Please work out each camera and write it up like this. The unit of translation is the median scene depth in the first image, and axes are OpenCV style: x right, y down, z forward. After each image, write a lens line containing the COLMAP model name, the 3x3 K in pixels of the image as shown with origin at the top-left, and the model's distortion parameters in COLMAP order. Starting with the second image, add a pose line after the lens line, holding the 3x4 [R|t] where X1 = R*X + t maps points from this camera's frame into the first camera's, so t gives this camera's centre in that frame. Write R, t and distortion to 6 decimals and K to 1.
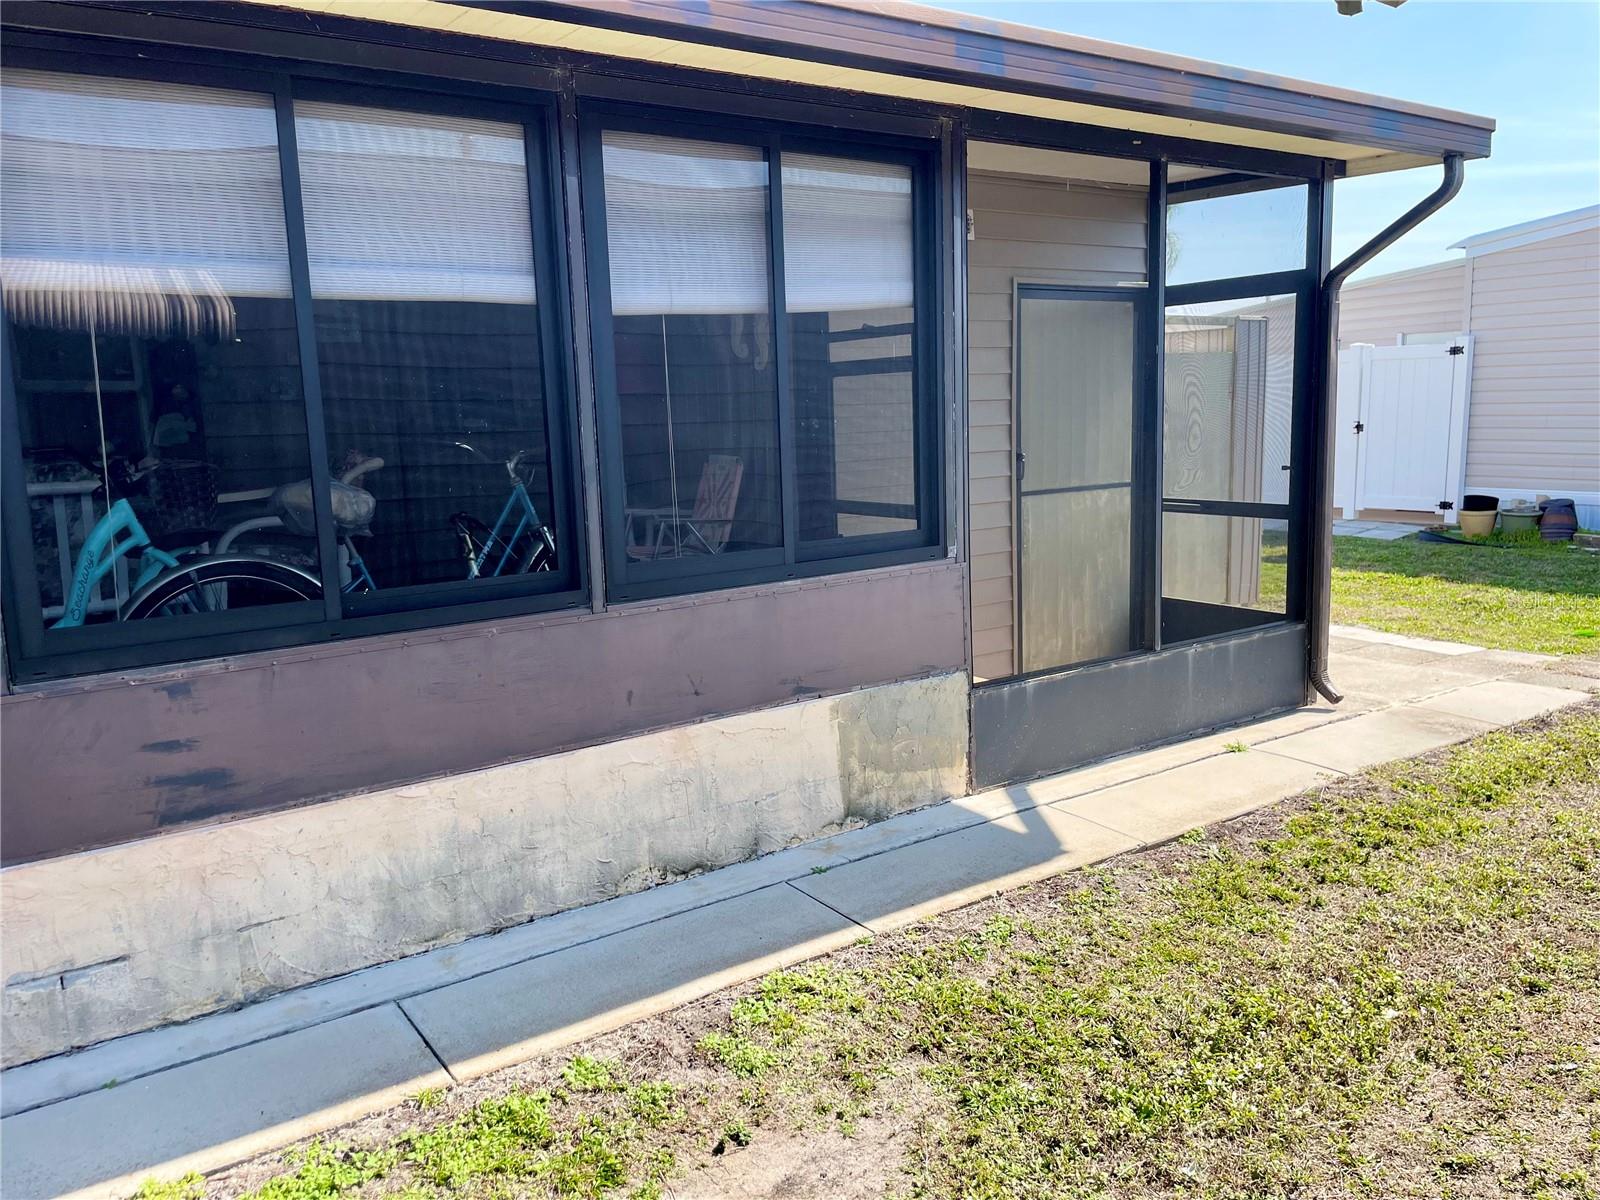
lens RADIAL K [[1273.5, 0, 801.3], [0, 1273.5, 565.8], [0, 0, 1]] dist [0.097027, -0.127392]
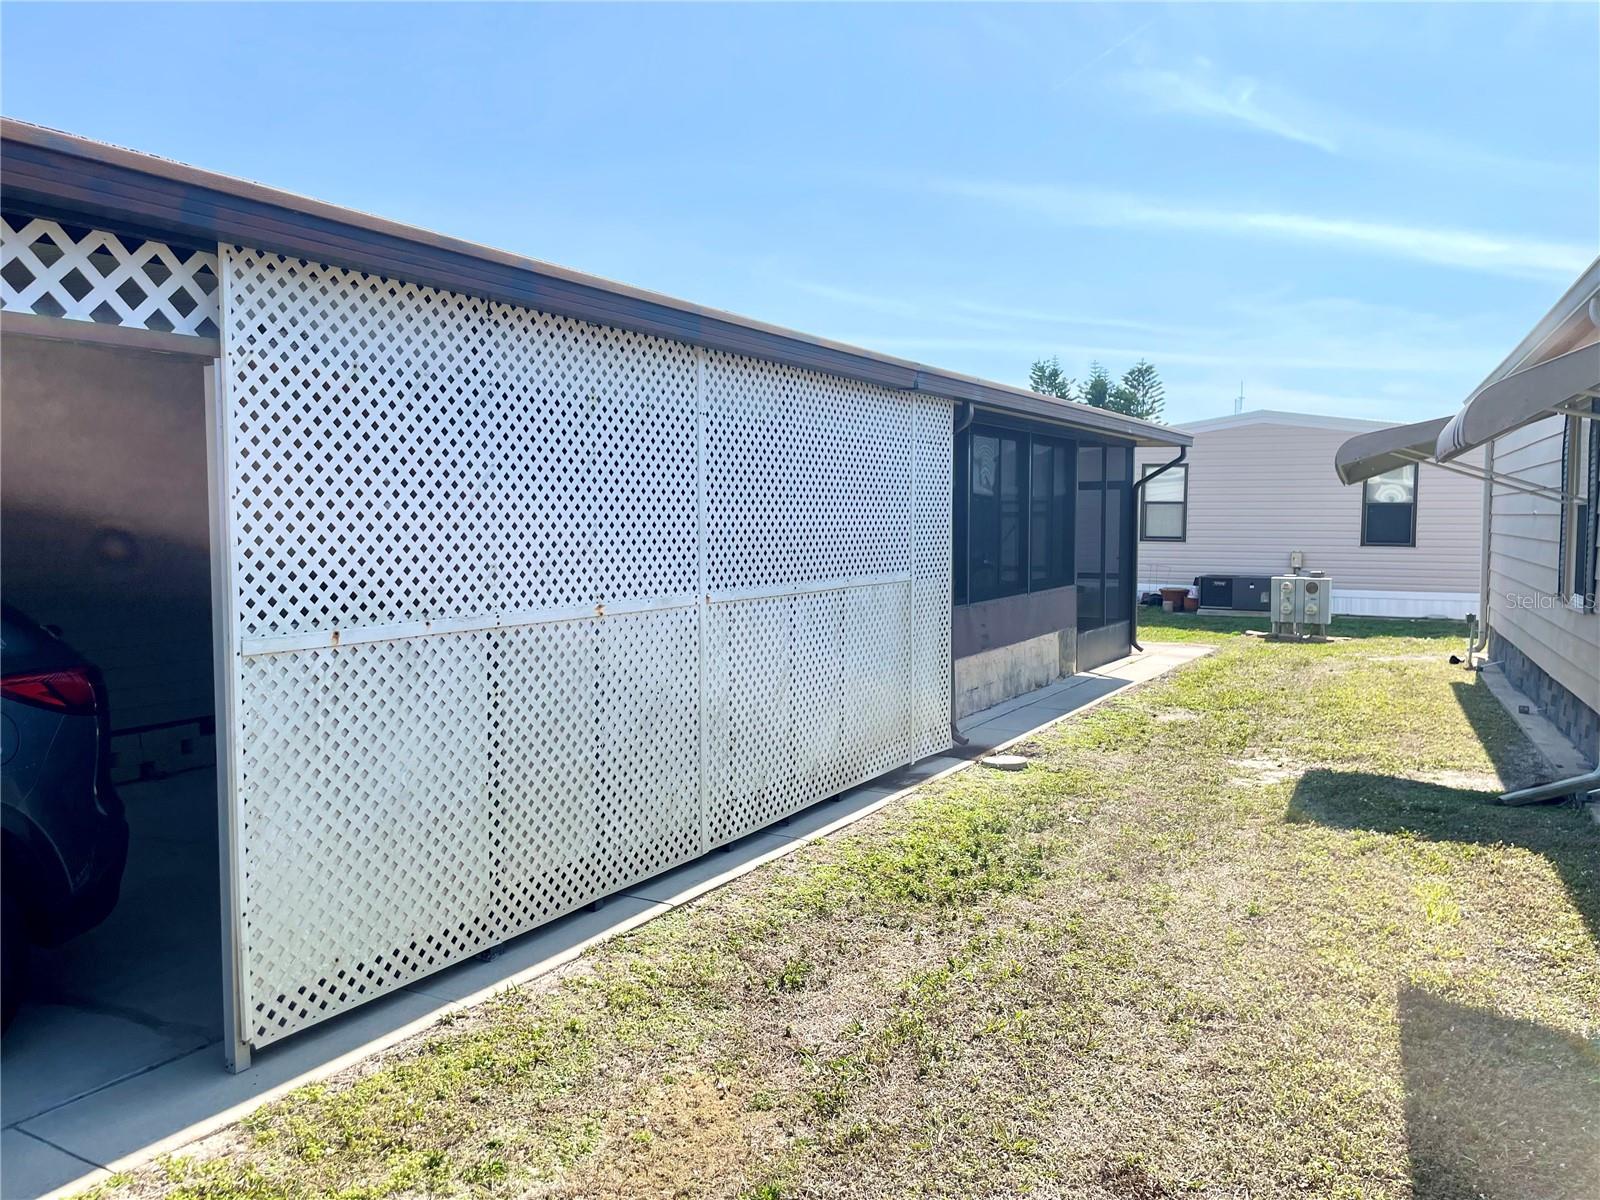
lens RADIAL K [[1214.9, 0, 809.1], [0, 1214.9, 579.6], [0, 0, 1]] dist [0.092377, -0.122764]
pose [[0.905256, 0.004480, 0.424844, -1.024389], [0.031261, 0.996532, -0.077118, 0.113235], [-0.423716, 0.083093, 0.901976, -0.767363]]
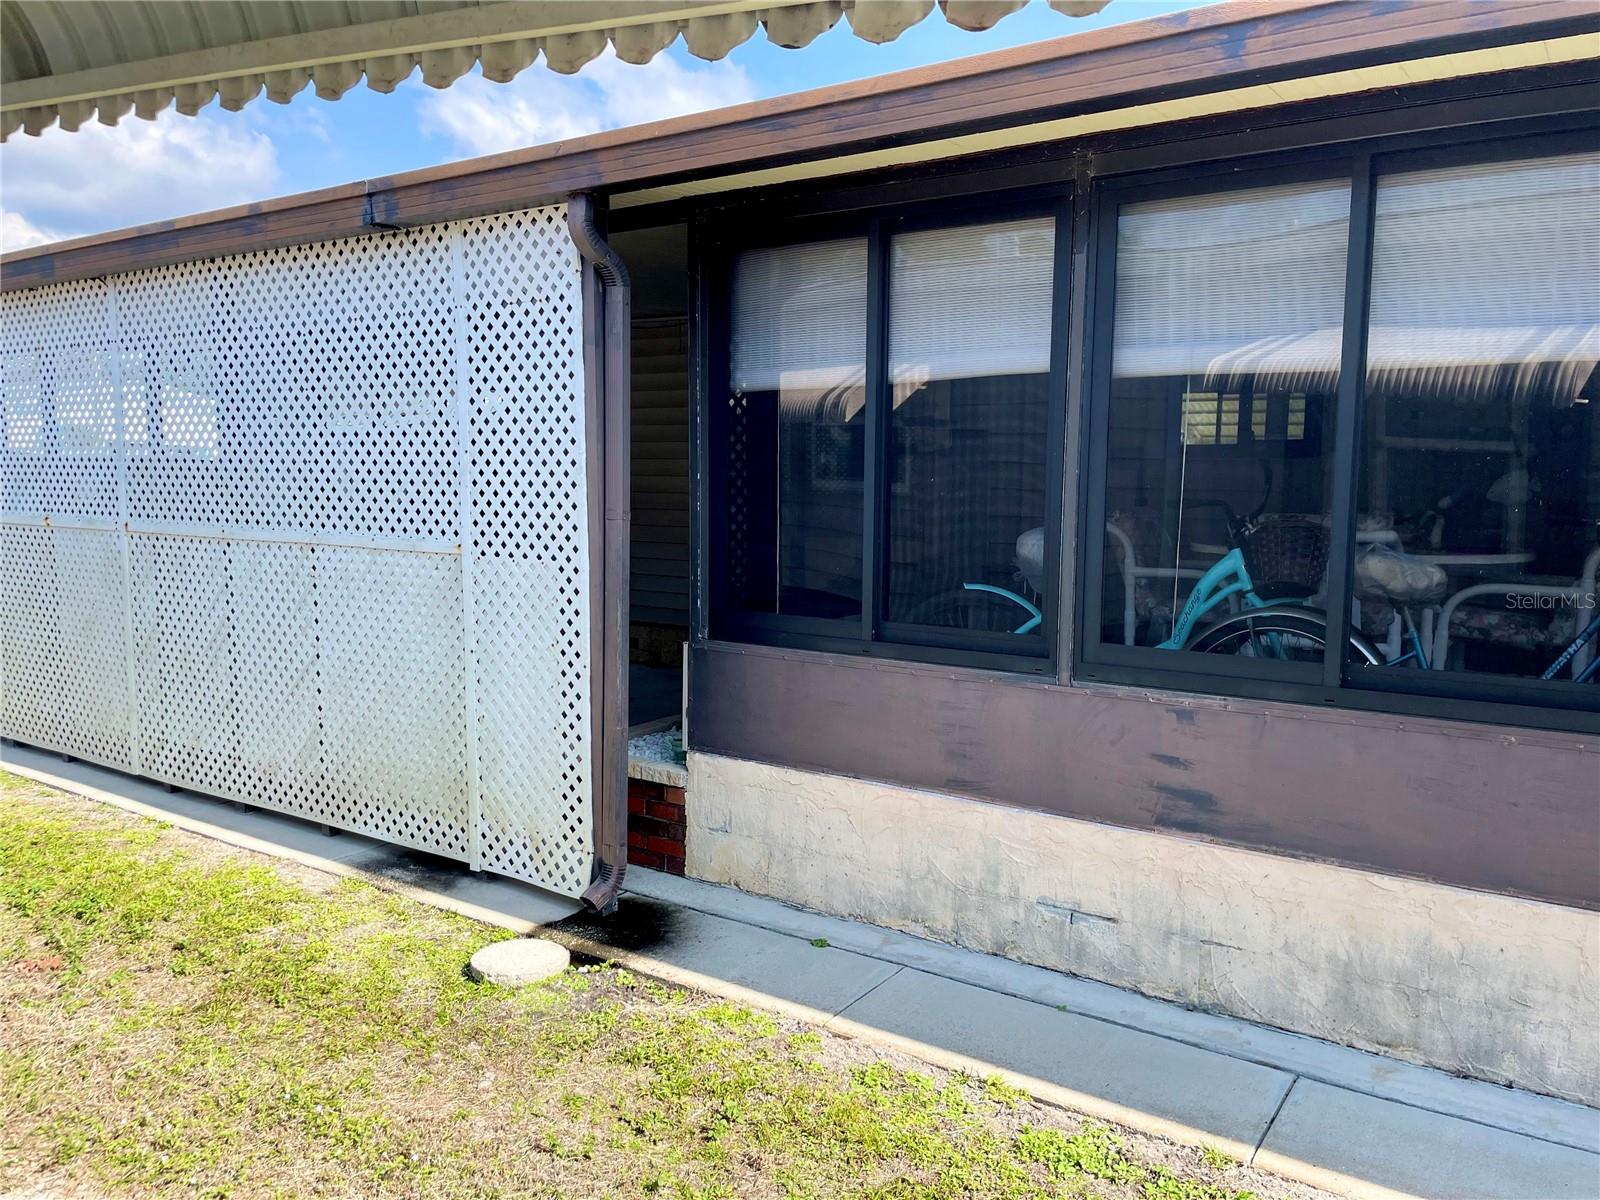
lens RADIAL K [[1214.9, 0, 809.1], [0, 1214.9, 579.6], [0, 0, 1]] dist [0.092377, -0.122764]
pose [[0.339954, 0.114111, -0.933493, 0.406670], [-0.143494, 0.987283, 0.068429, -0.049865], [0.929430, 0.110688, 0.352005, 0.282817]]
